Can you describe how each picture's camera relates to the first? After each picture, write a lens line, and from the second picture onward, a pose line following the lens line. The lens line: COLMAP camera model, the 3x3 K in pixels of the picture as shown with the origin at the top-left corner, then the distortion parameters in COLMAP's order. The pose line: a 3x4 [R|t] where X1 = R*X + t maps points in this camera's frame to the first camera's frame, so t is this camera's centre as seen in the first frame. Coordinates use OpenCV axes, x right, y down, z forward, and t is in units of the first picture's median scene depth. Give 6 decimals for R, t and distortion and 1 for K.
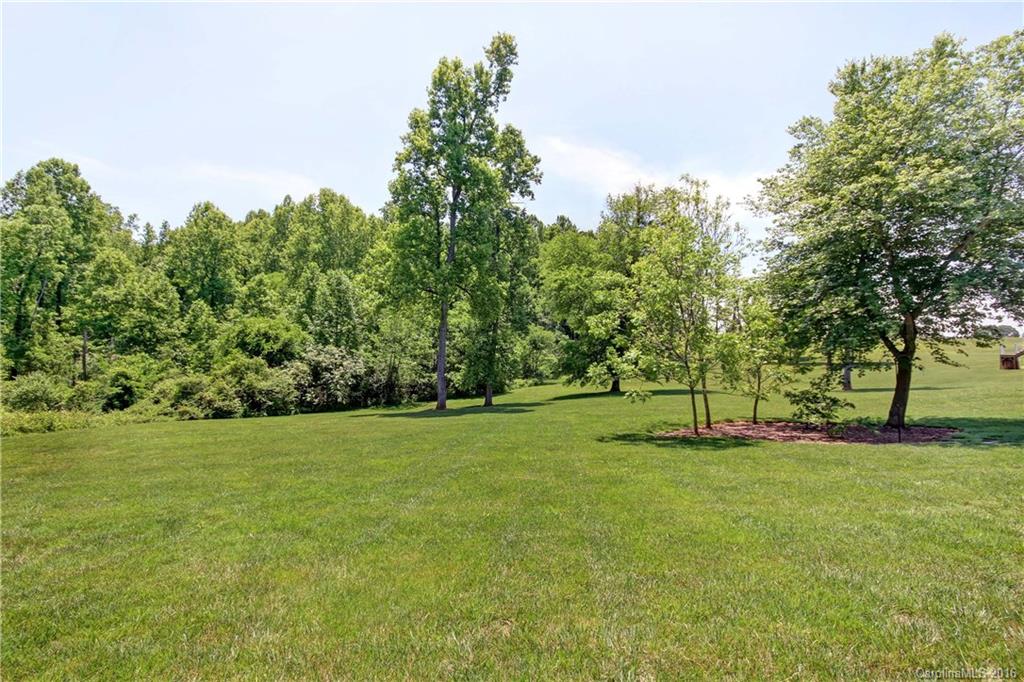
lens RADIAL K [[495.3, 0, 501.1], [0, 495.3, 333.1], [0, 0, 1]] dist [-0.016714, 0.000987]
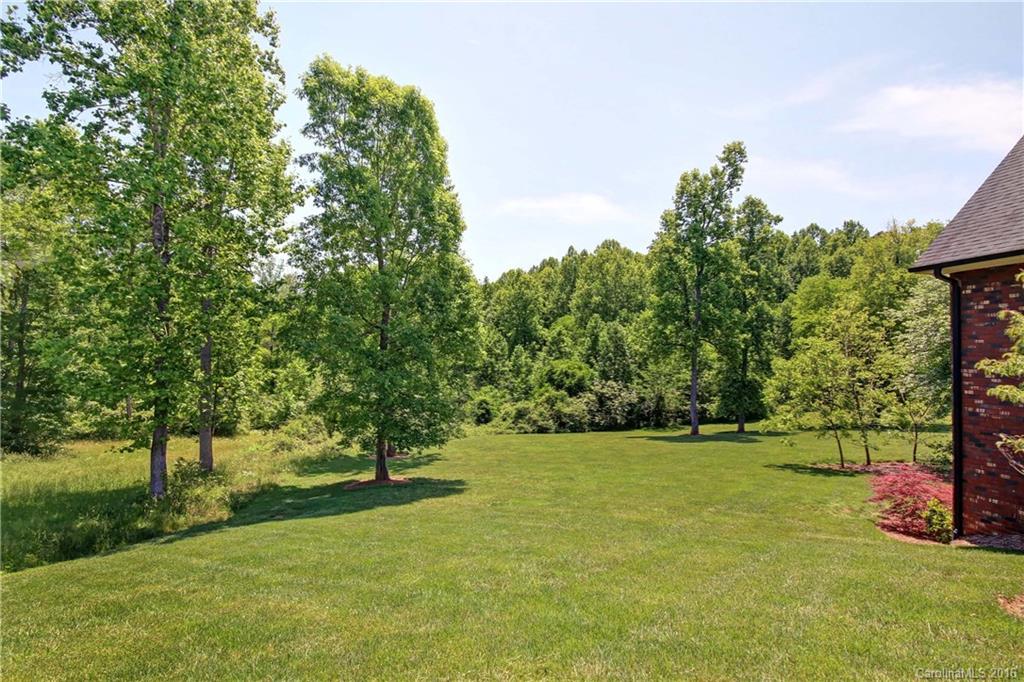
lens RADIAL K [[495.3, 0, 509.1], [0, 495.3, 349.2], [0, 0, 1]] dist [-0.016714, 0.000987]
pose [[0.860906, -0.031699, -0.507776, 0.099790], [0.037082, 0.999312, 0.000486, -0.071455], [0.507411, -0.019247, 0.861489, -0.290870]]
